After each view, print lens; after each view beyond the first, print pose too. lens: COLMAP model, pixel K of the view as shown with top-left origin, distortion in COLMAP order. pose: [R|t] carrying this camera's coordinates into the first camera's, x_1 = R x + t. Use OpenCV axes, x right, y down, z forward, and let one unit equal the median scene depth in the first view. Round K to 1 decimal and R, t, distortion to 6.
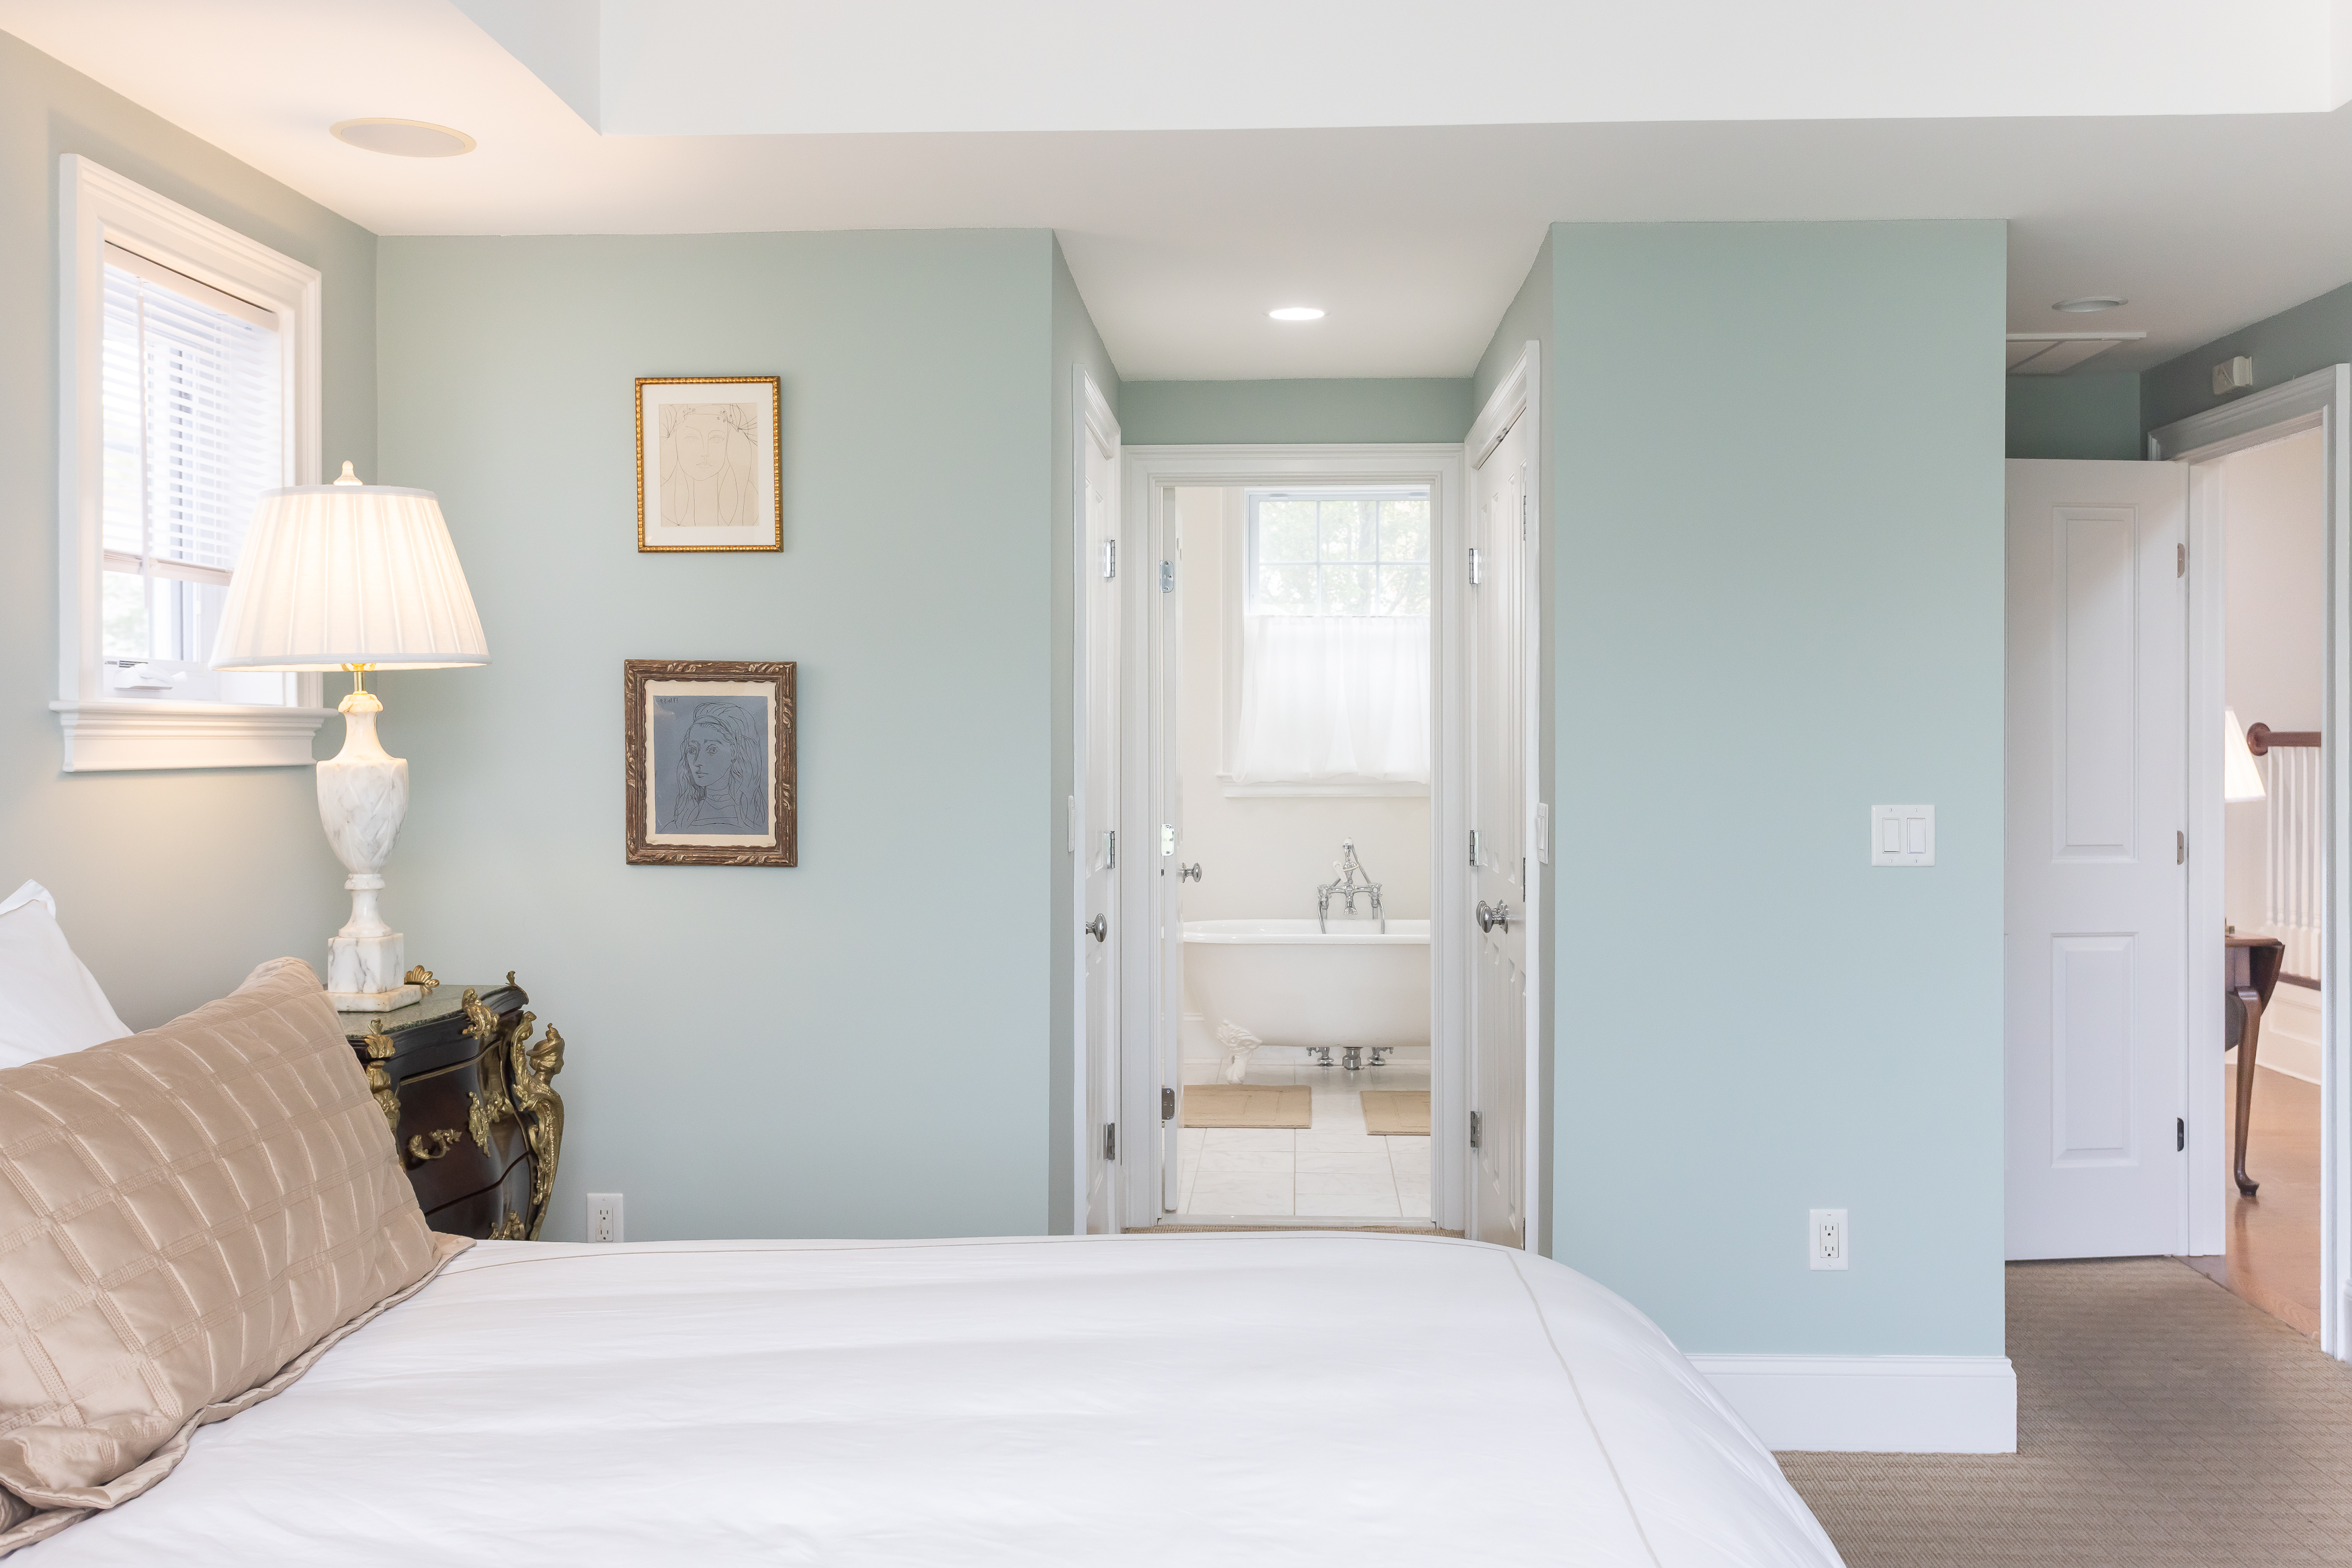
lens RADIAL K [[2124.7, 0, 1174.6], [0, 2124.7, 775.2], [0, 0, 1]] dist [-0.004388, -0.011923]
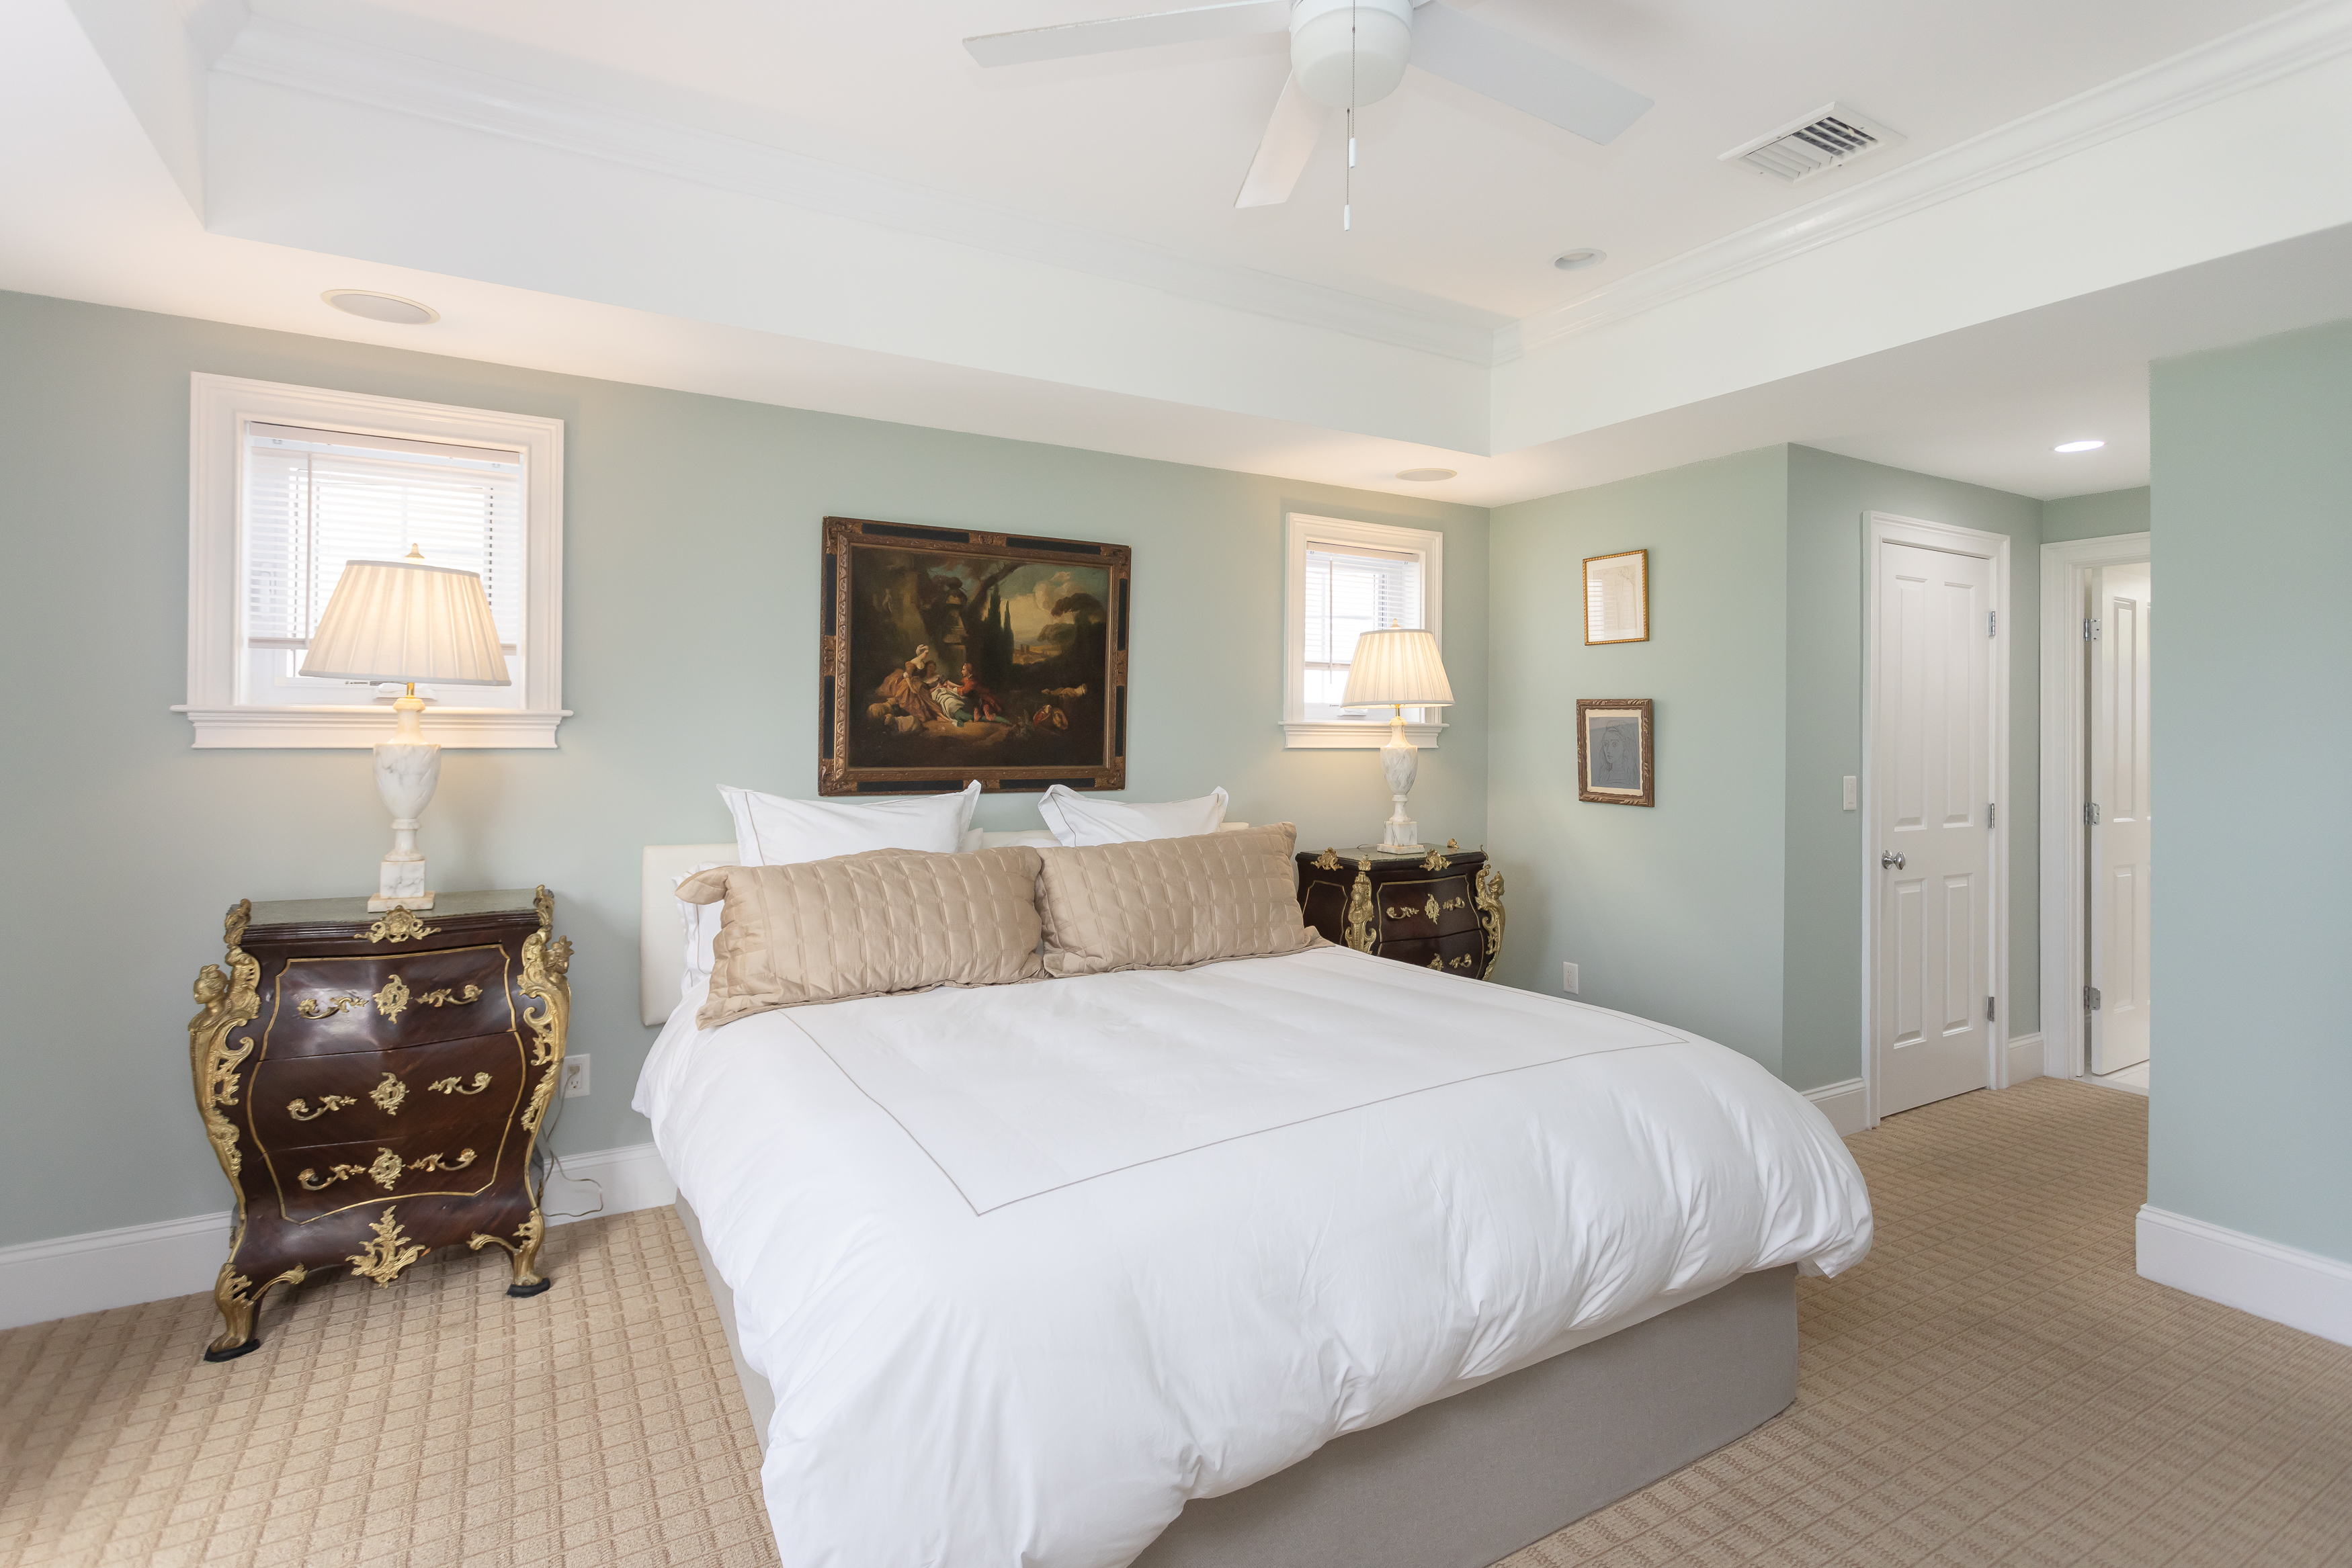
lens RADIAL K [[1136.7, 0, 1173.4], [0, 1136.7, 732.4], [0, 0, 1]] dist [-0.001574, -0.000086]
pose [[0.547612, 0.005632, -0.836714, 0.434584], [-0.023907, 0.999674, -0.008918, -0.004153], [0.836391, 0.024887, 0.547568, 0.090425]]
